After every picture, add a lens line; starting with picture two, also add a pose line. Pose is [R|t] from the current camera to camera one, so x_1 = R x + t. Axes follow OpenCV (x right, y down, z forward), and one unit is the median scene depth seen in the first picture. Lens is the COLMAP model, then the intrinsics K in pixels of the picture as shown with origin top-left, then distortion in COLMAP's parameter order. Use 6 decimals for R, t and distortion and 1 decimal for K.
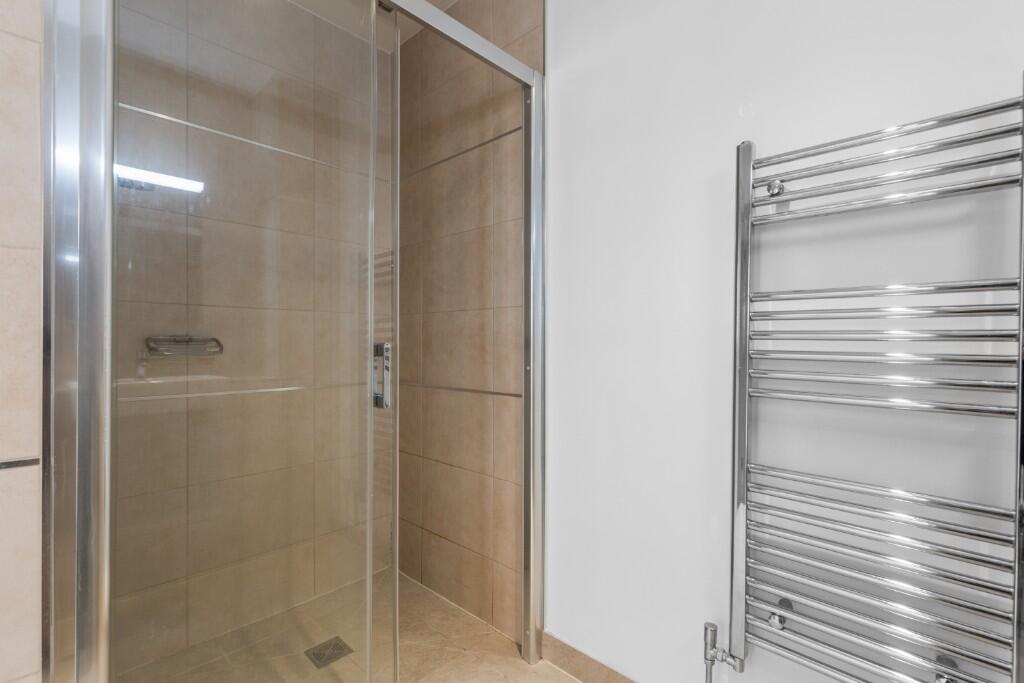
lens RADIAL K [[471.0, 0, 512.7], [0, 471.0, 344.0], [0, 0, 1]] dist [0.002148, -0.001331]
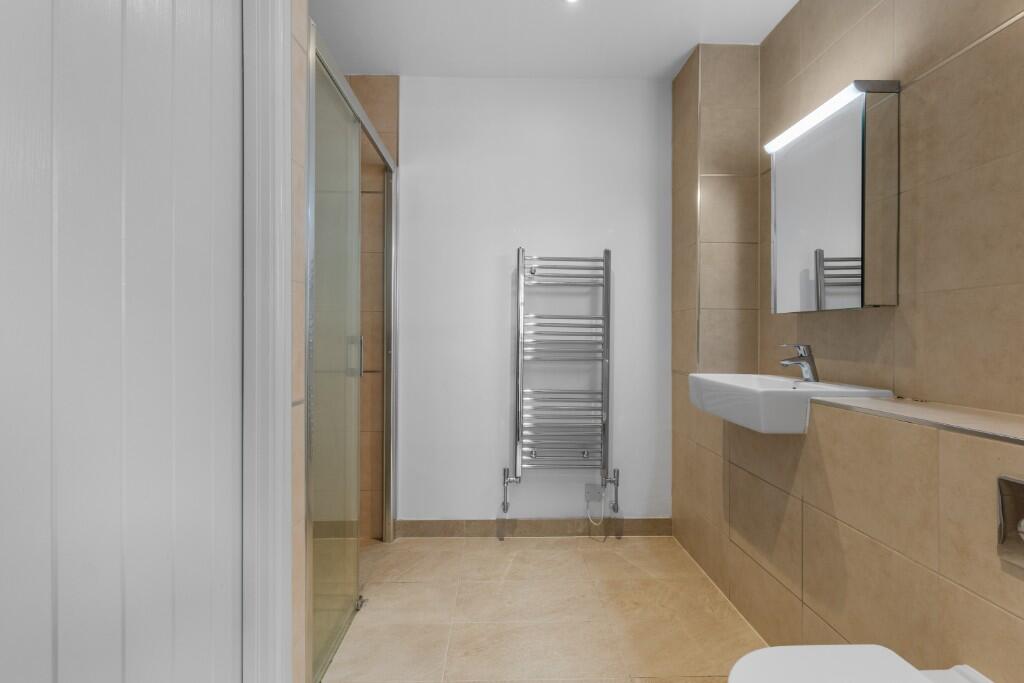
lens RADIAL K [[471.0, 0, 512.6], [0, 471.0, 337.9], [0, 0, 1]] dist [0.002148, -0.001331]
pose [[0.670533, 0.004077, 0.741869, -0.846294], [-0.003126, 0.999992, -0.002671, 0.006732], [-0.741873, -0.000528, 0.670540, -0.337370]]
